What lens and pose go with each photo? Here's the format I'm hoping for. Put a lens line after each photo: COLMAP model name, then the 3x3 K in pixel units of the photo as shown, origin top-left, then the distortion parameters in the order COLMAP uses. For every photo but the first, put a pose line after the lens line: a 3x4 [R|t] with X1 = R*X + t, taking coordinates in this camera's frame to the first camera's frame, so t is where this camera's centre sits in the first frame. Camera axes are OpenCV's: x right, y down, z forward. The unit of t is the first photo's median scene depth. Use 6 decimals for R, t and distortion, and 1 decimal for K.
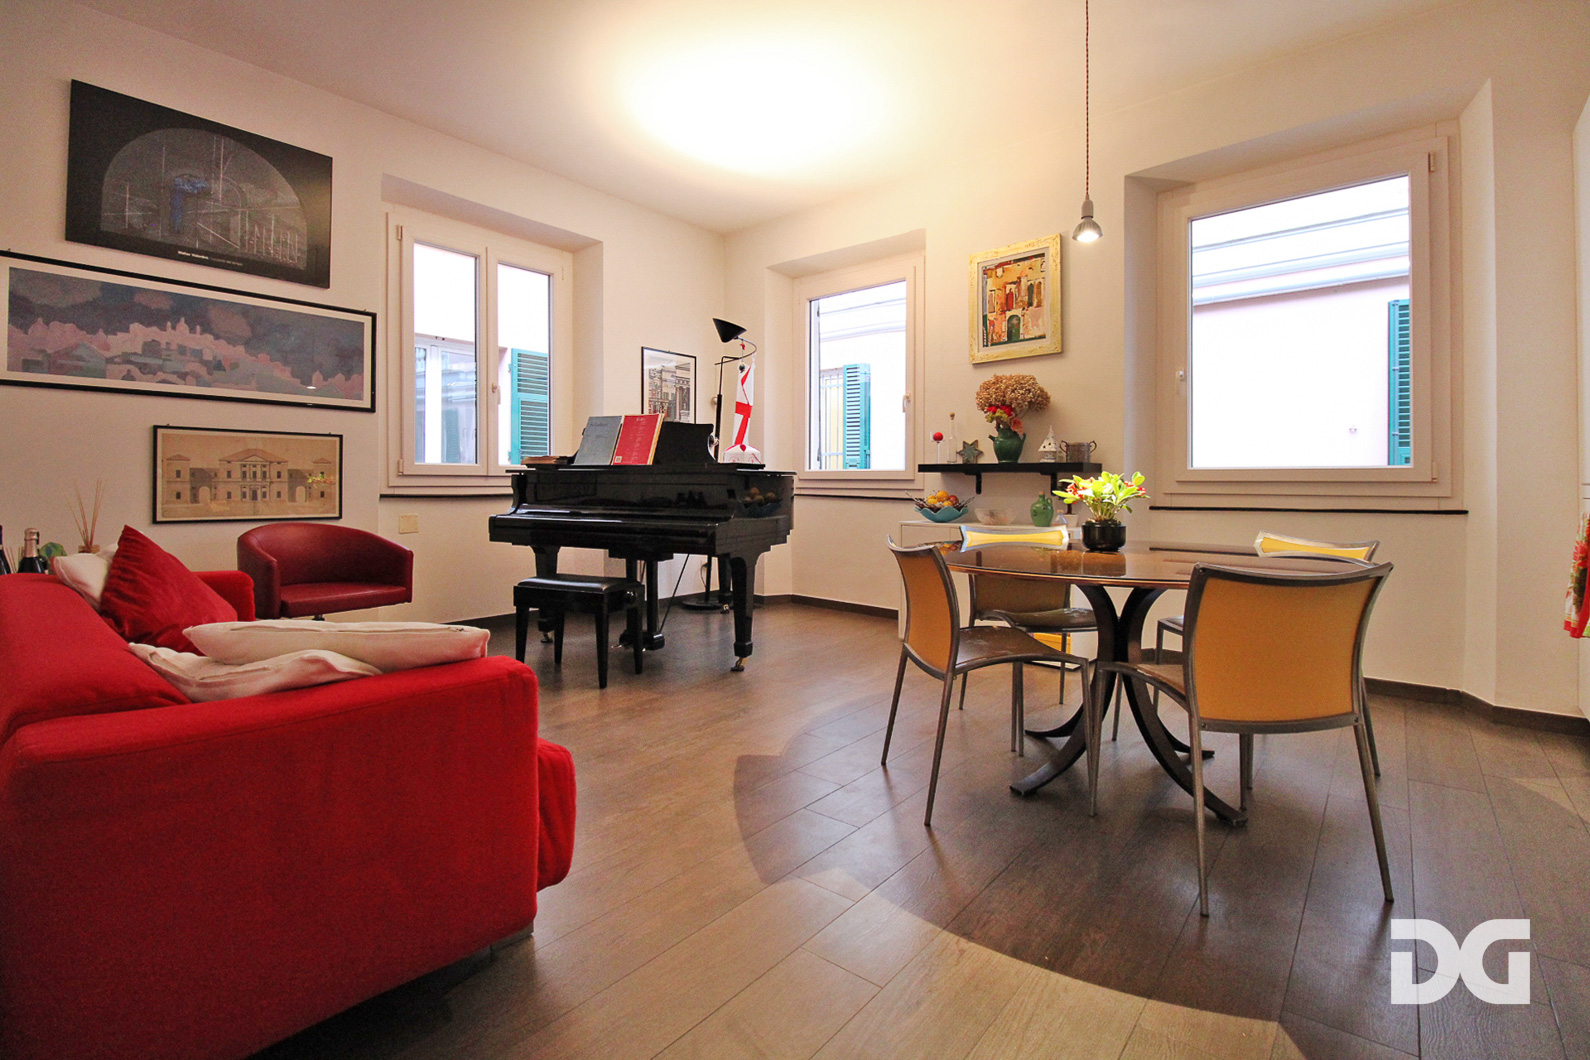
lens RADIAL K [[720.0, 0, 796.0], [0, 720.0, 482.8], [0, 0, 1]] dist [-0.000059, 0.000032]
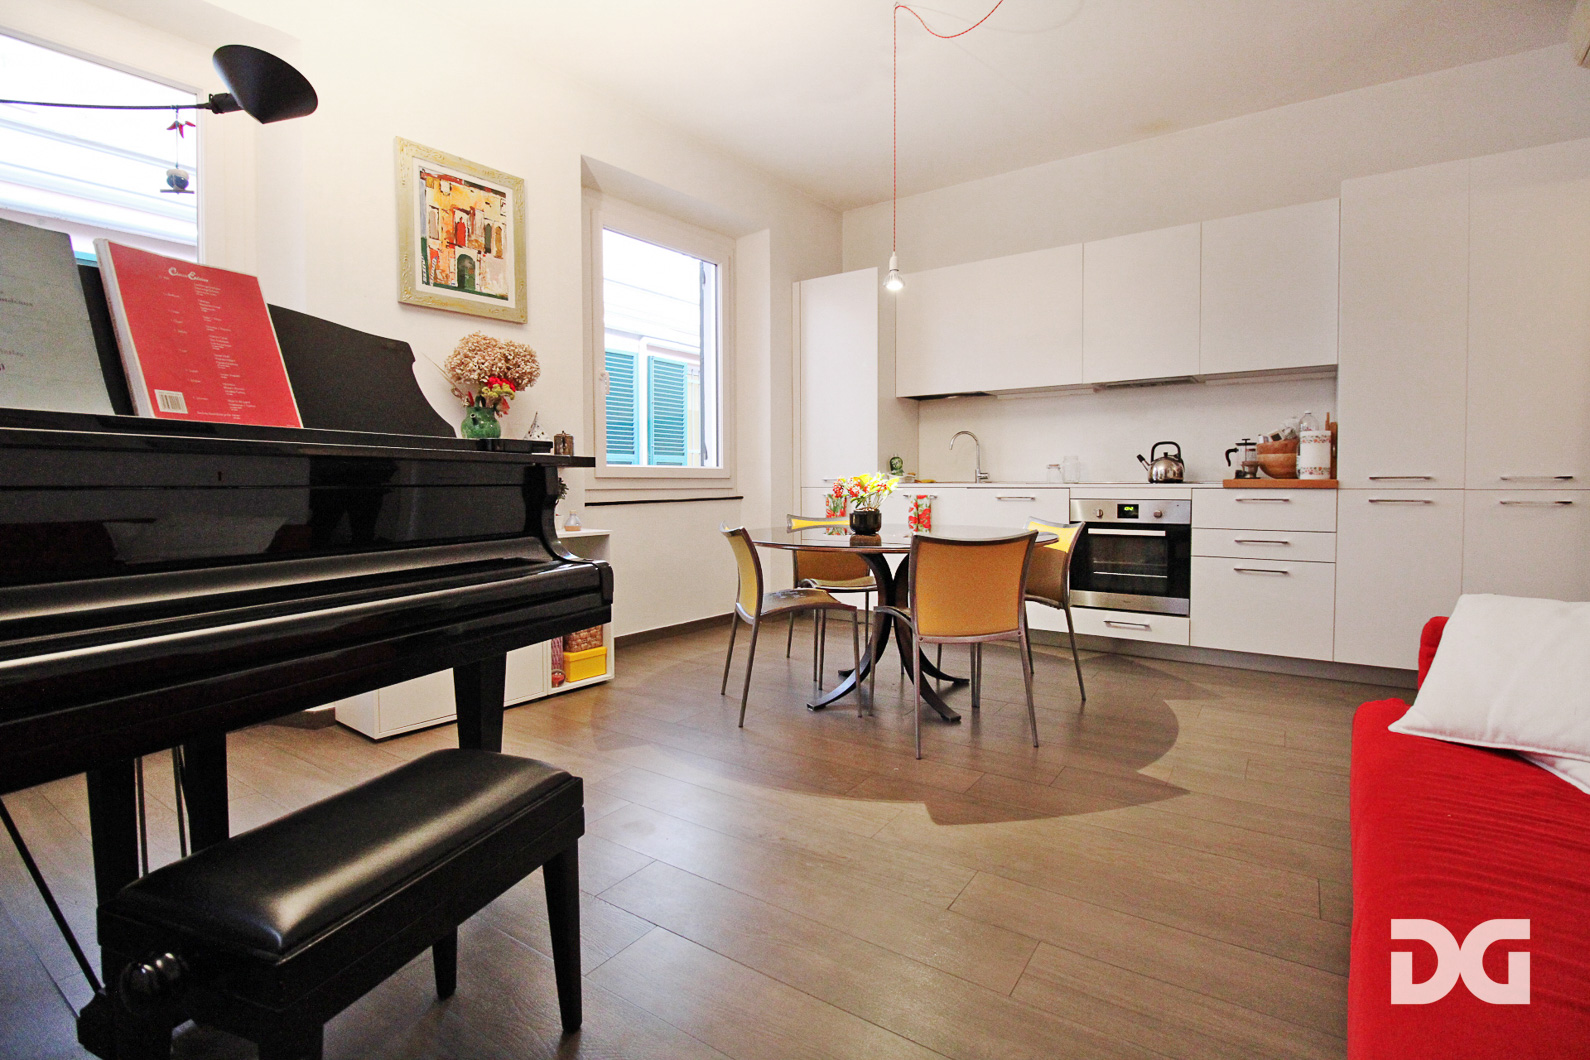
lens RADIAL K [[759.0, 0, 795.7], [0, 759.0, 509.1], [0, 0, 1]] dist [-0.023941, -0.000043]
pose [[-0.090833, -0.042545, 0.994957, -0.528838], [-0.005030, 0.999094, 0.042262, -0.003446], [-0.995853, -0.001166, -0.090965, 0.739444]]
